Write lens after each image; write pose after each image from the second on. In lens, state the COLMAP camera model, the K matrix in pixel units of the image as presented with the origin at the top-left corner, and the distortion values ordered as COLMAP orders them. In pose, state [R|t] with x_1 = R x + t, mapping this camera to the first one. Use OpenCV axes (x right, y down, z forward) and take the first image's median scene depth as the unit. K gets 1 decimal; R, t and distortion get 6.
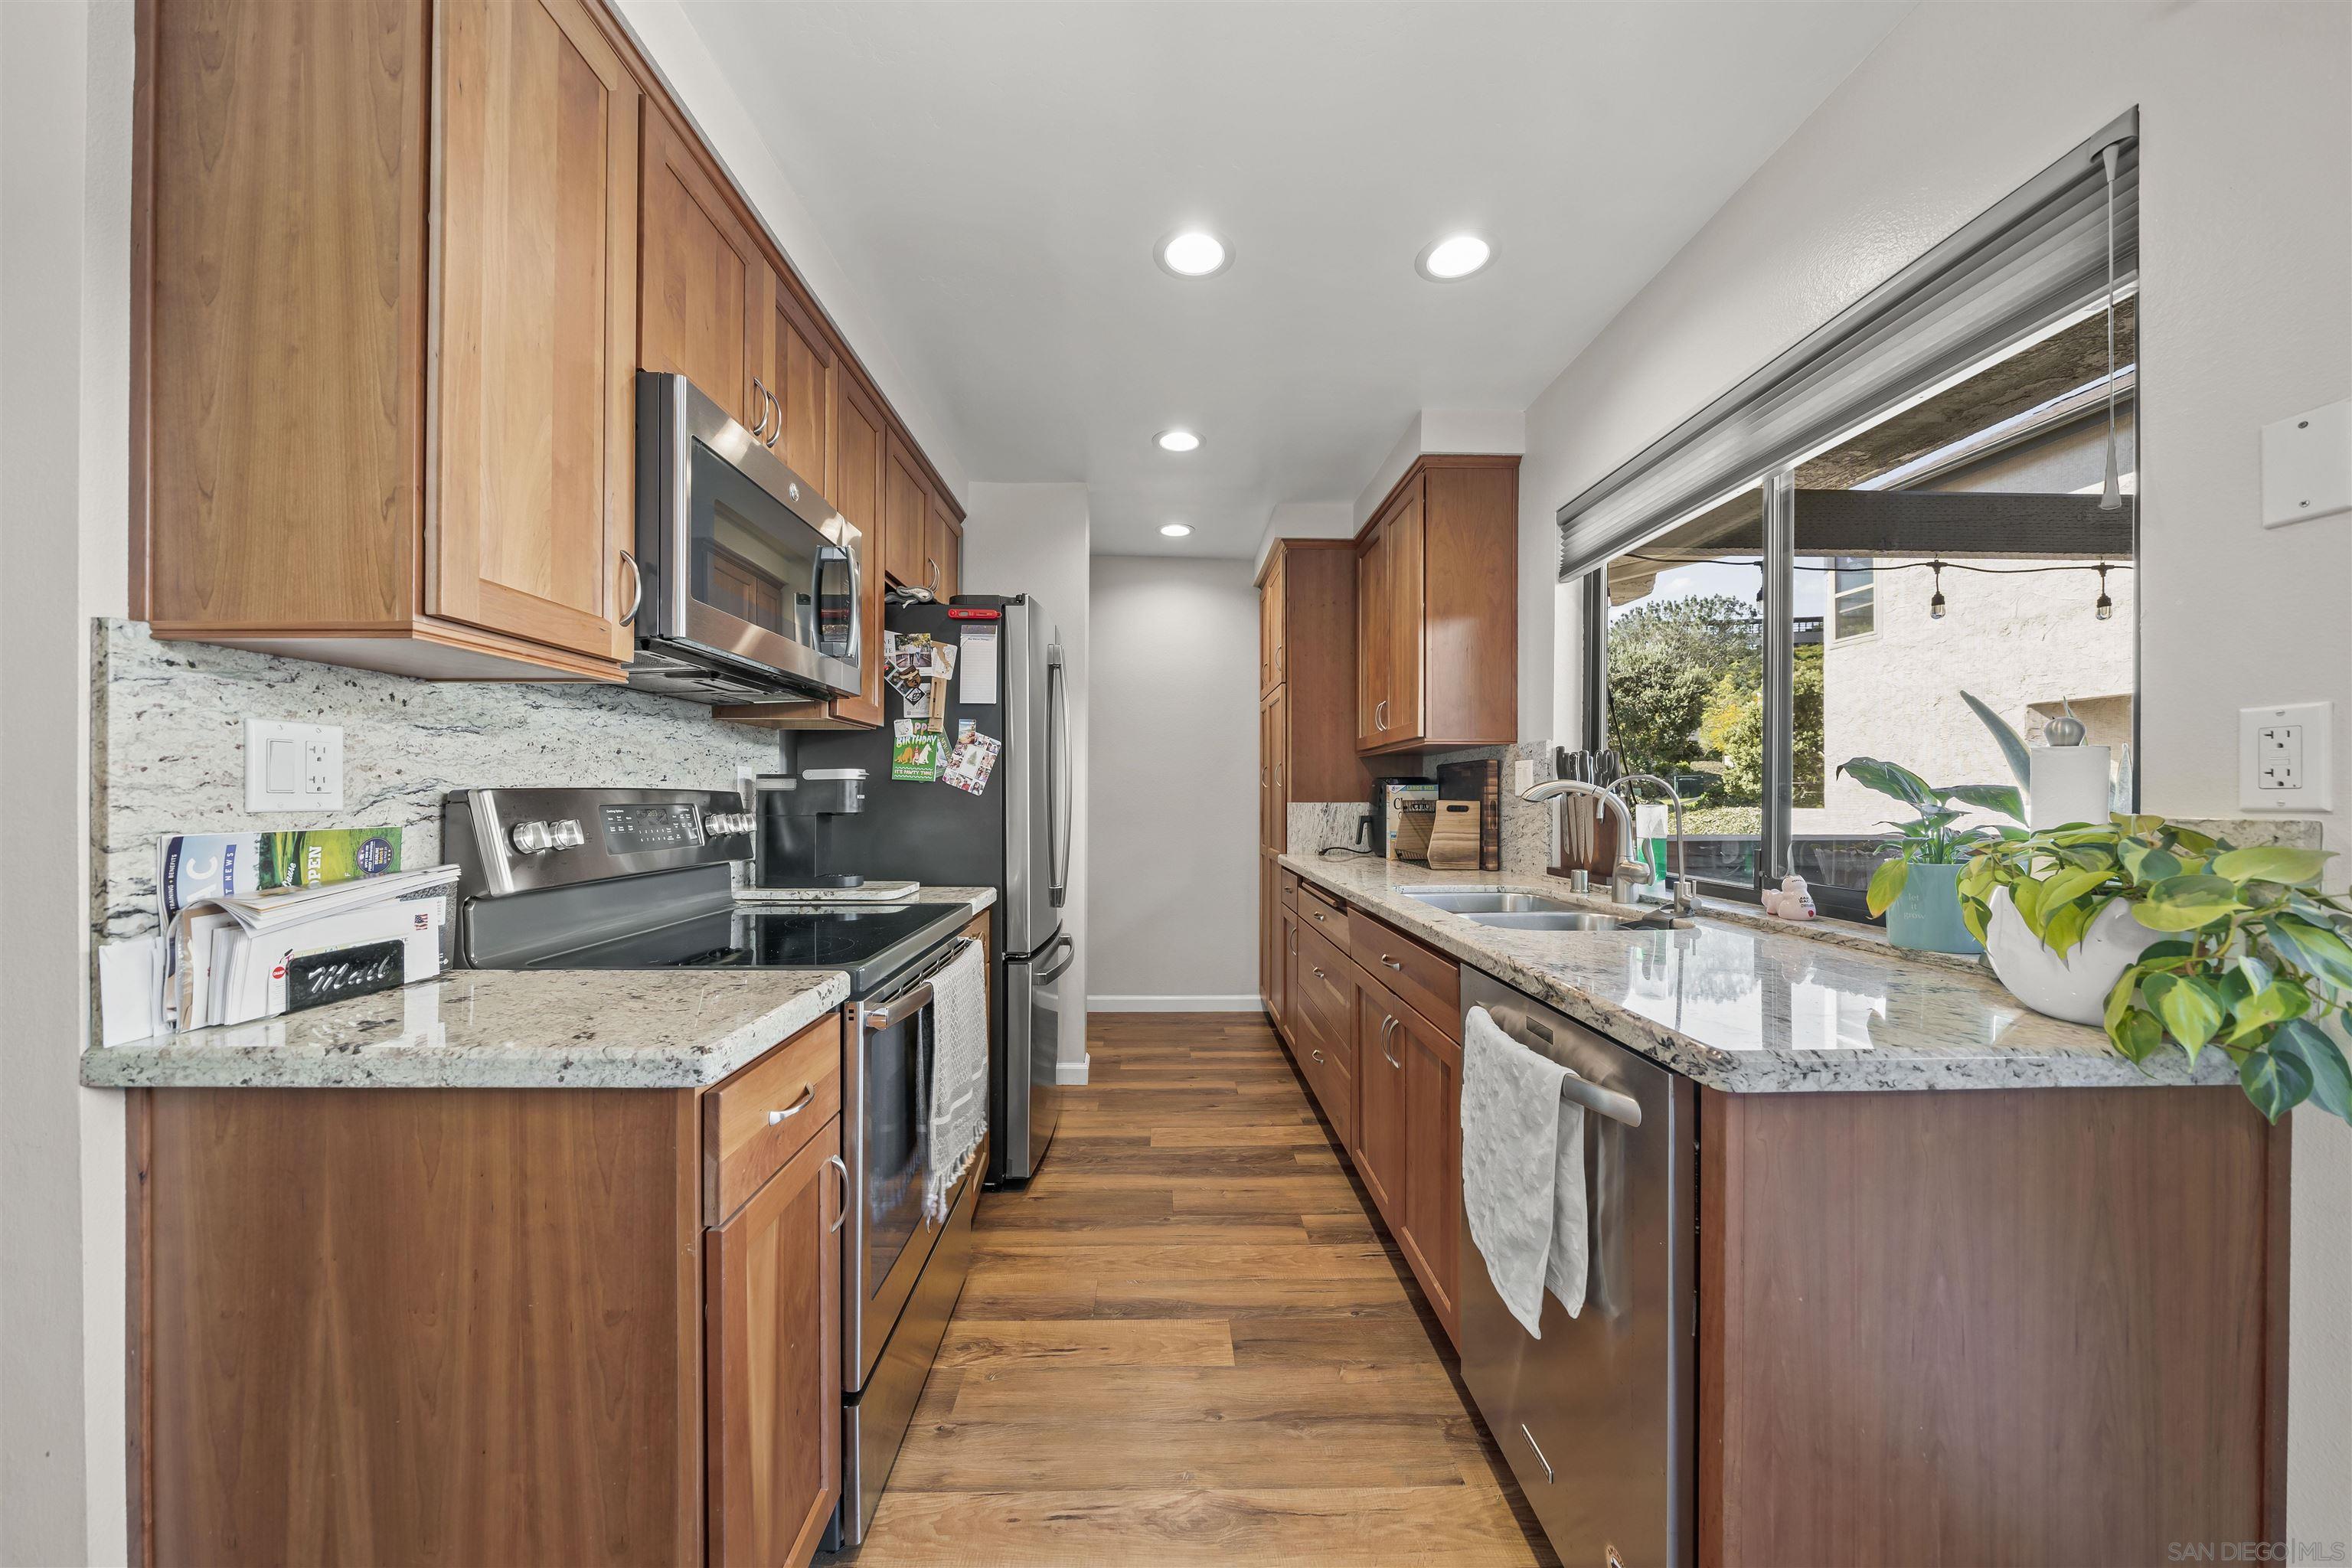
lens RADIAL K [[799.6, 0, 1164.5], [0, 799.6, 794.4], [0, 0, 1]] dist [-0.007520, 0.000286]
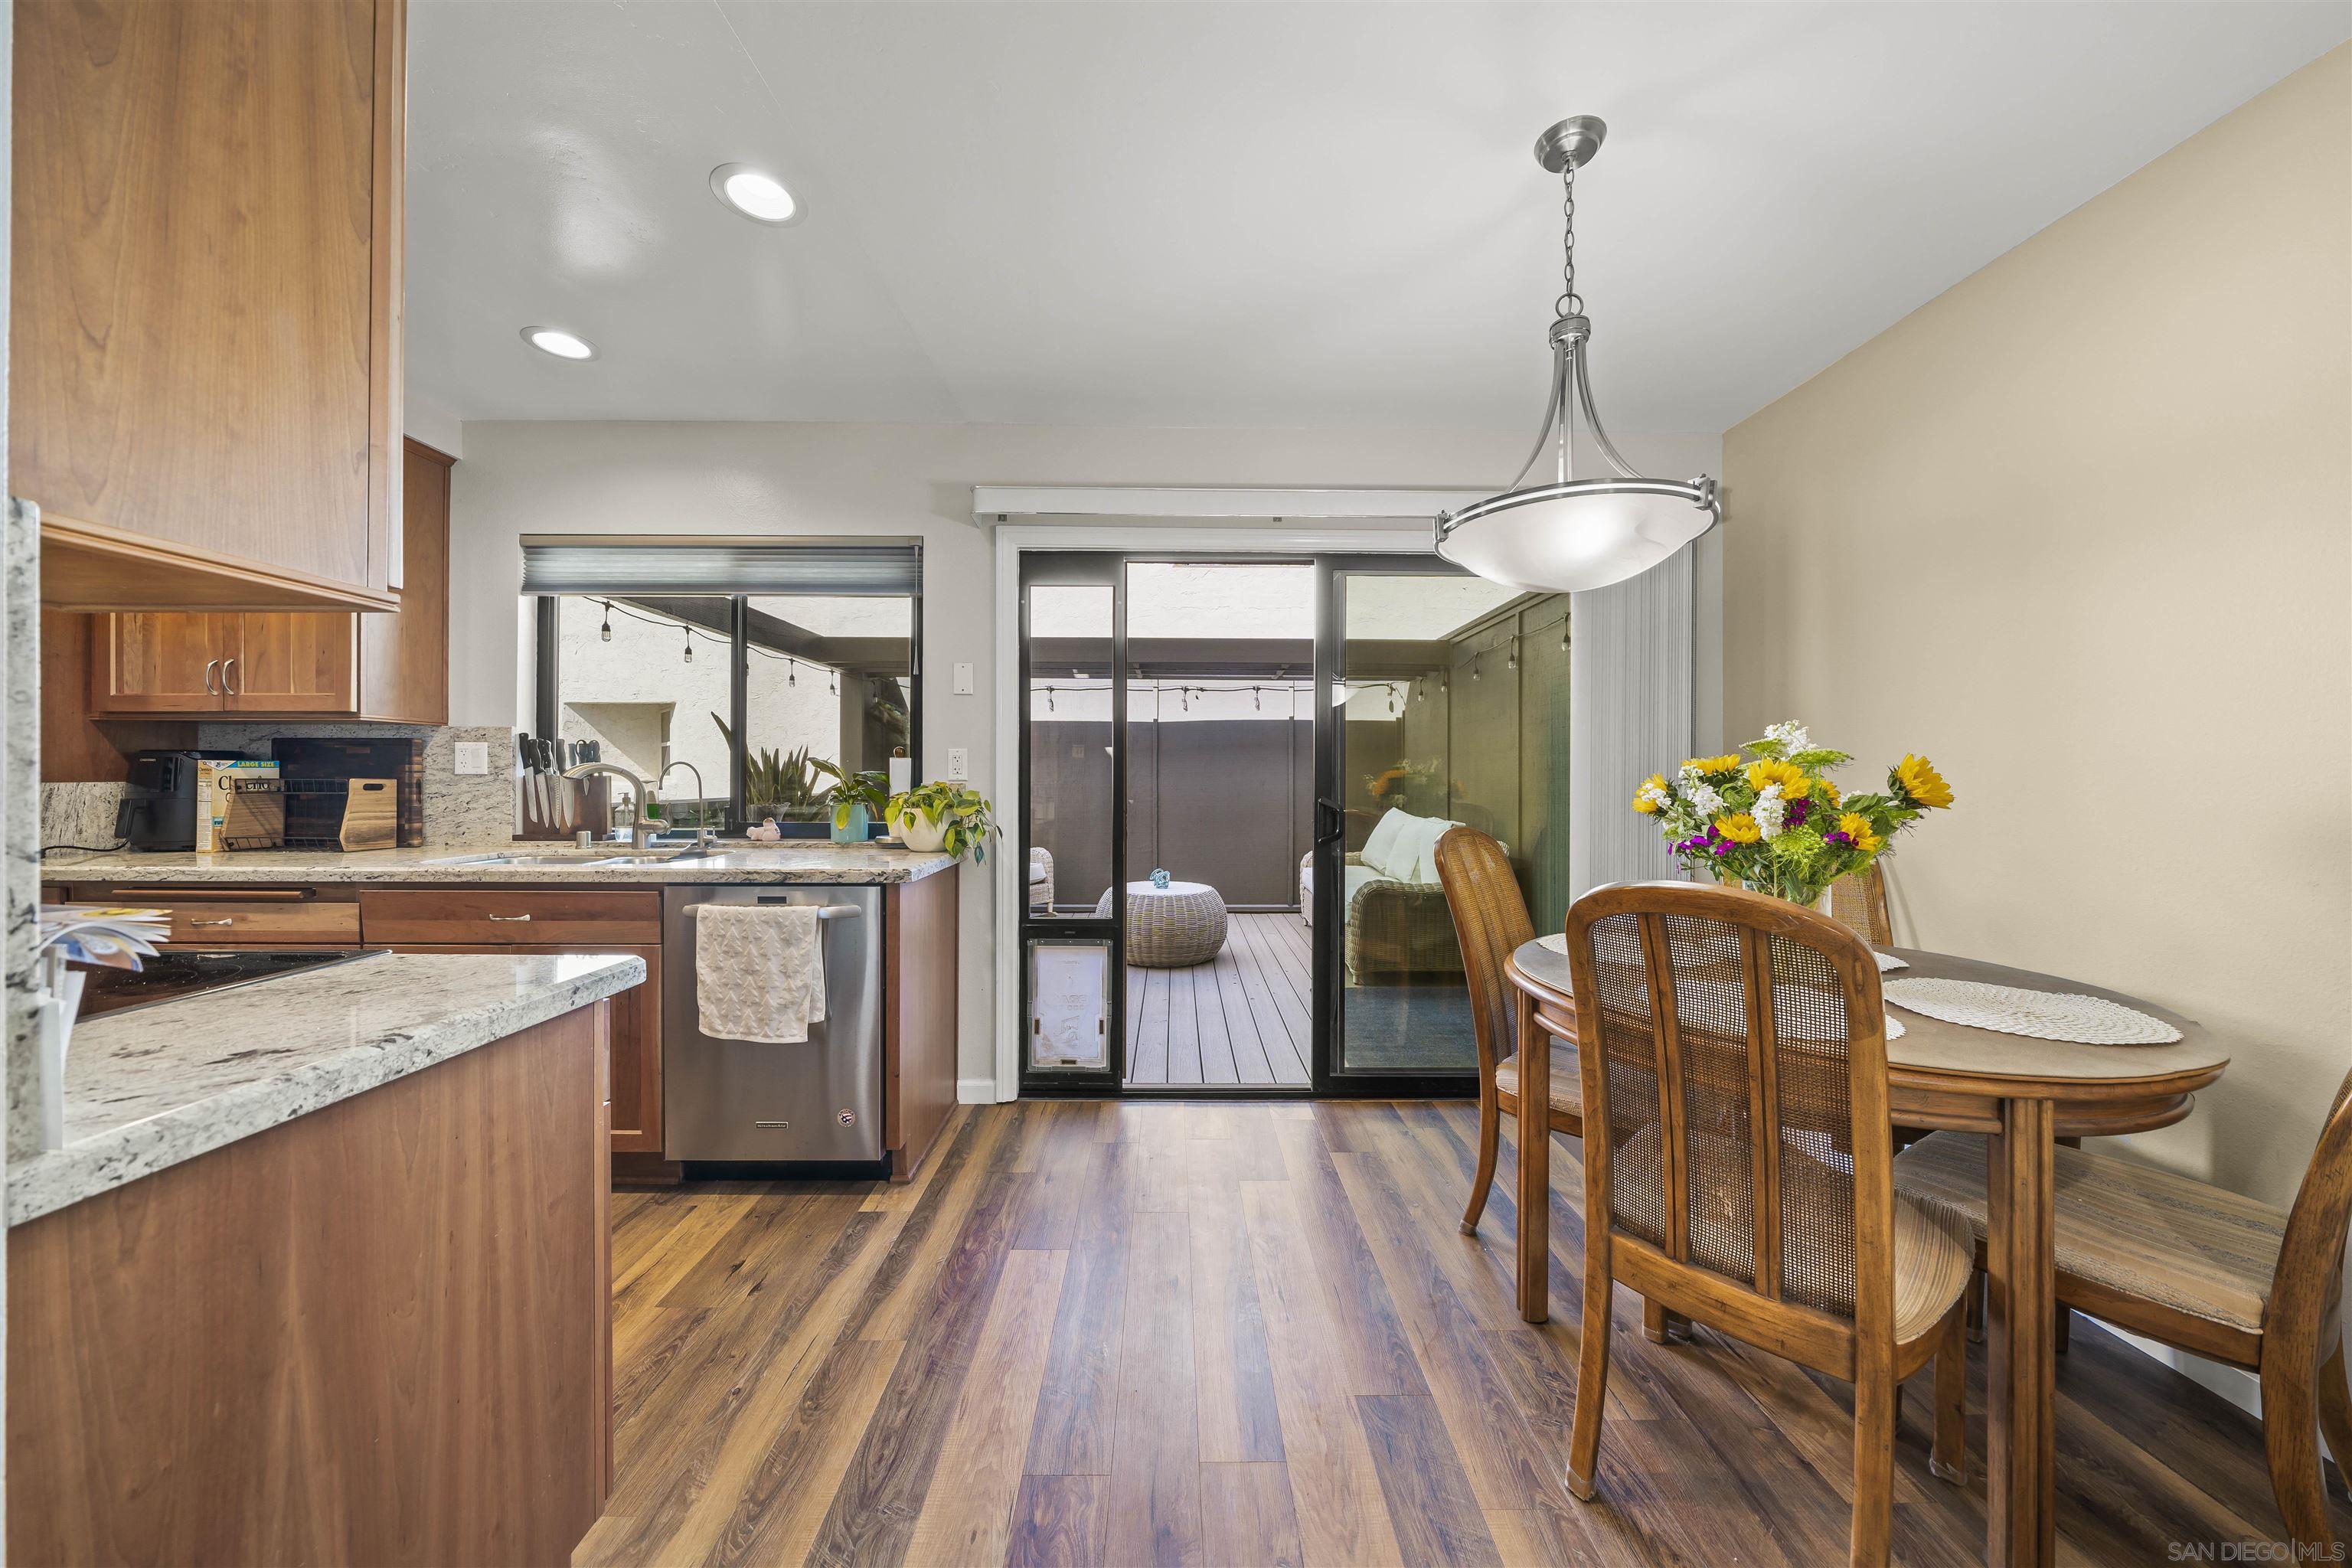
lens RADIAL K [[799.6, 0, 1180.2], [0, 799.6, 783.2], [0, 0, 1]] dist [-0.007520, 0.000286]
pose [[0.002288, -0.008574, 0.999961, -0.824504], [-0.005494, 0.999948, 0.008586, -0.000985], [-0.999982, -0.005513, 0.002241, 0.019660]]
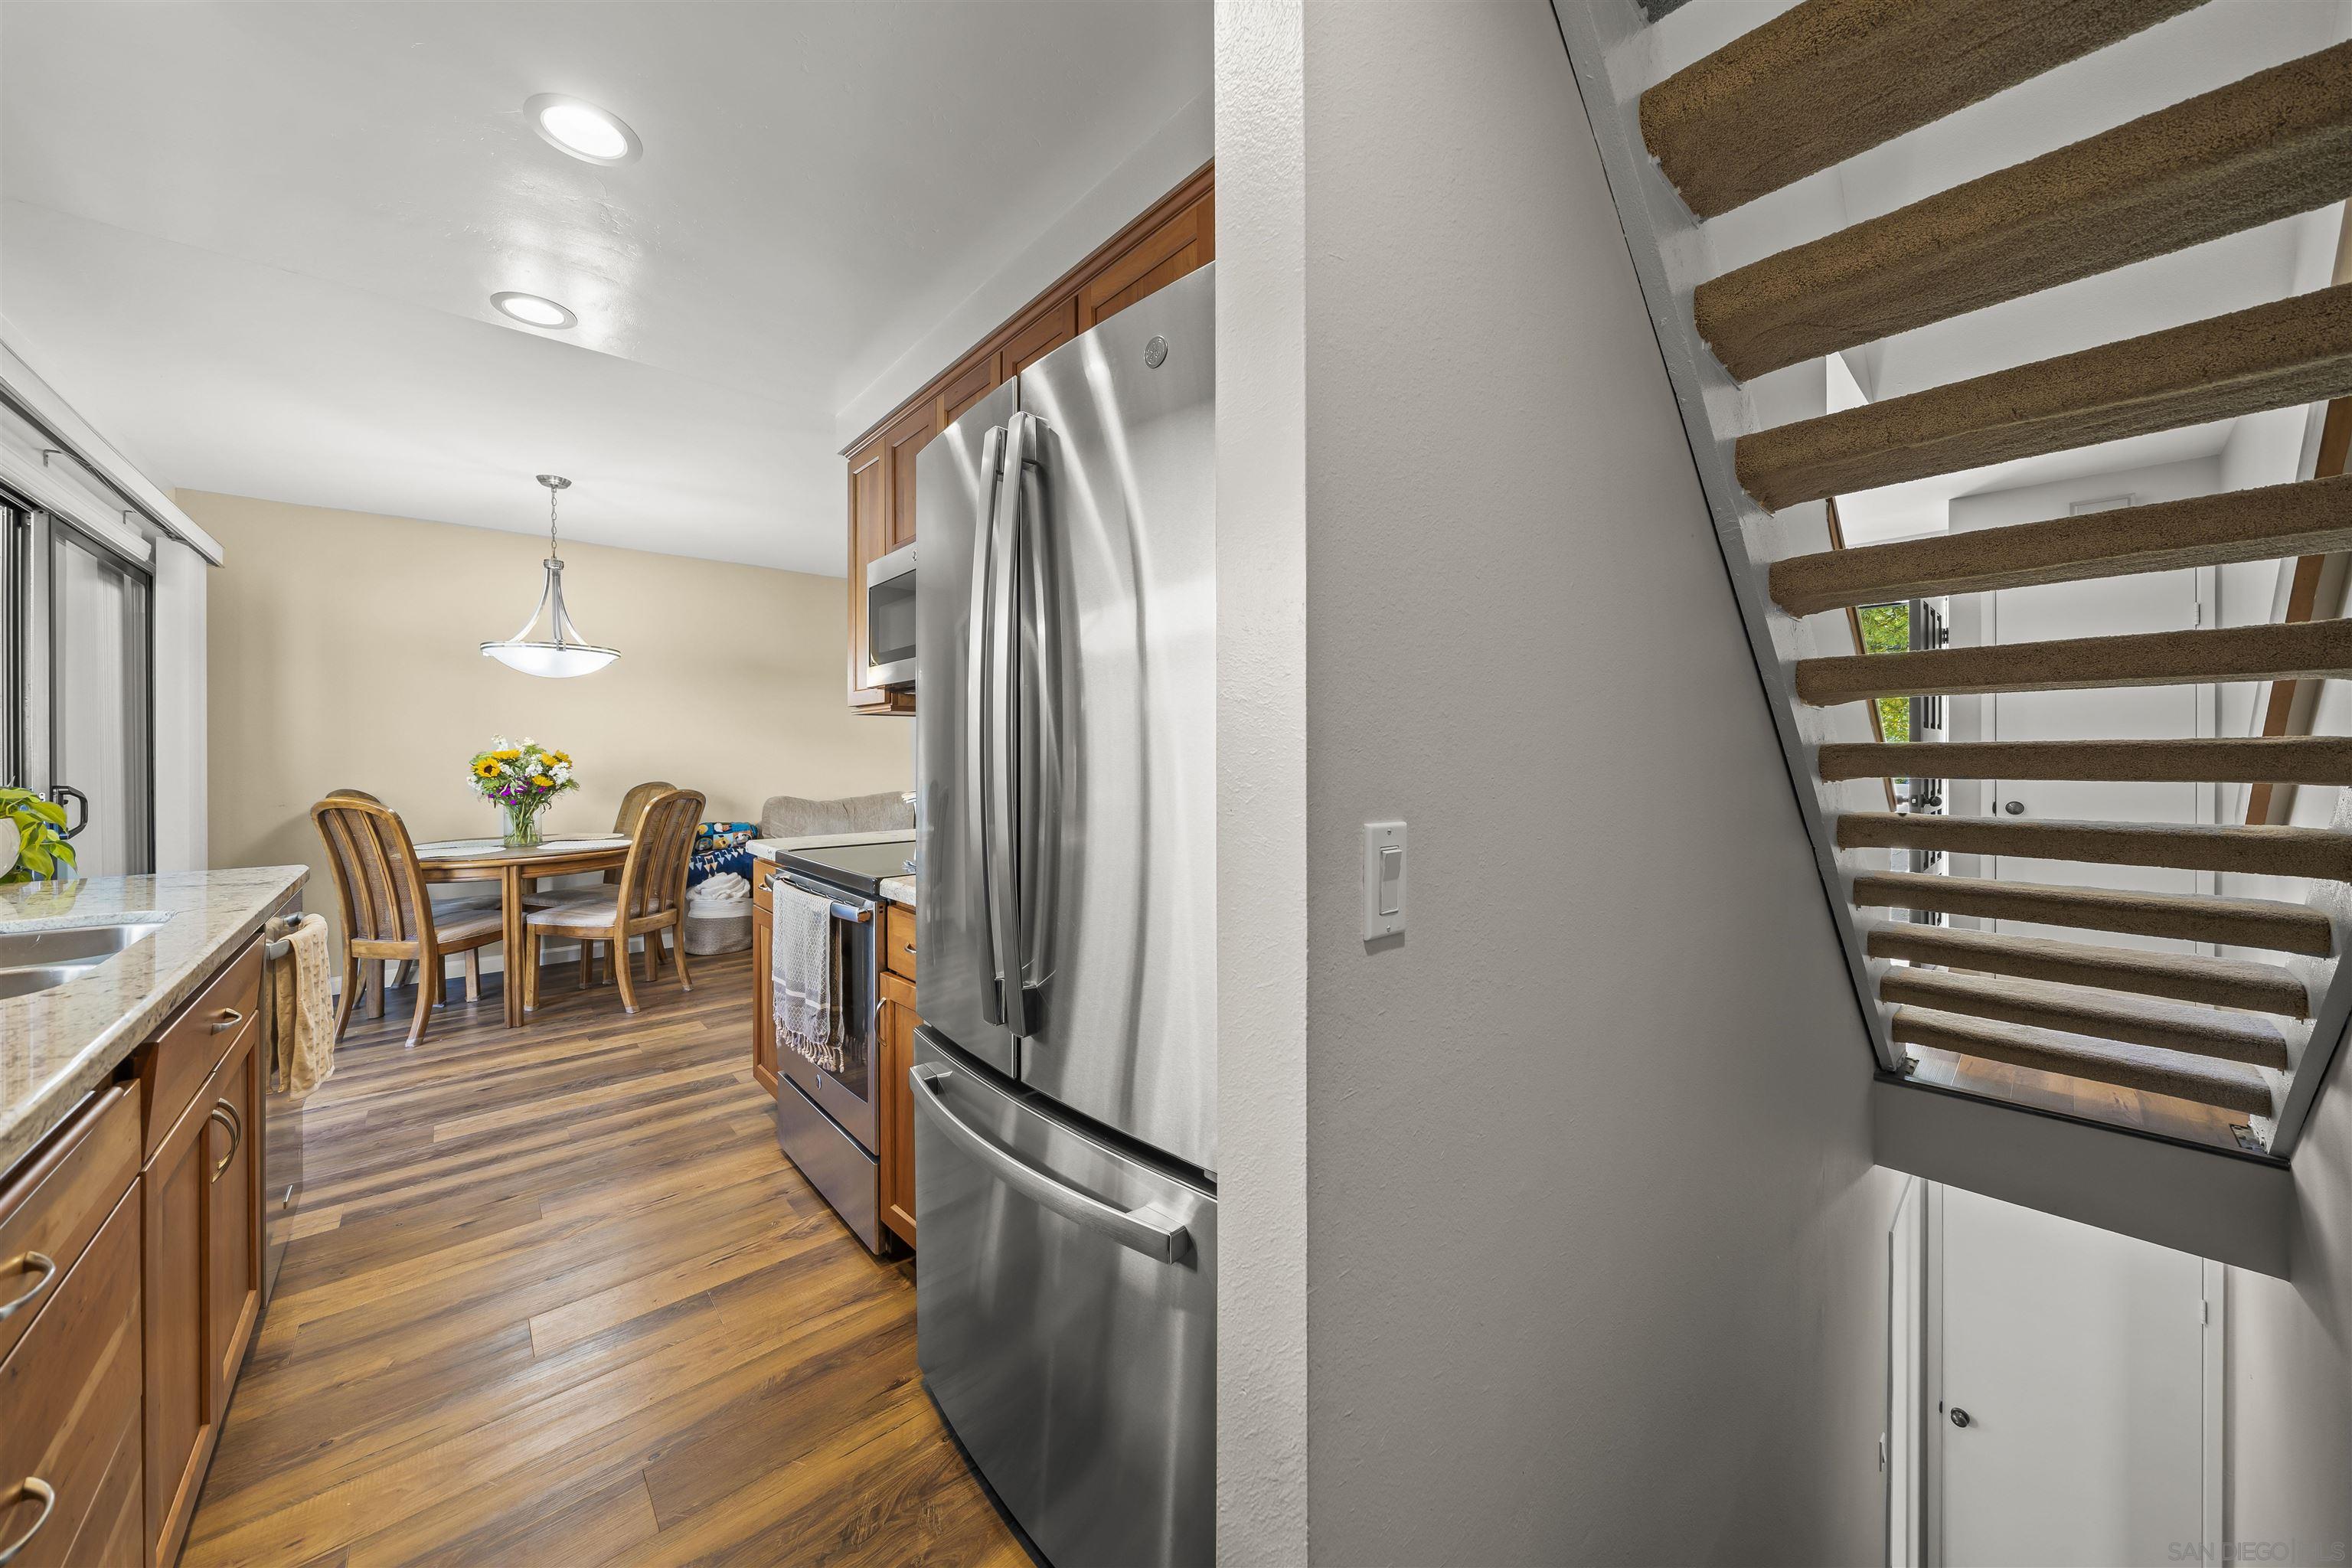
lens RADIAL K [[799.6, 0, 1172.5], [0, 799.6, 754.6], [0, 0, 1]] dist [-0.007520, 0.000286]
pose [[-0.746630, -0.000994, -0.665238, 0.122588], [0.001009, 0.999996, -0.002627, -0.007755], [0.665238, -0.002633, -0.746626, 1.909561]]
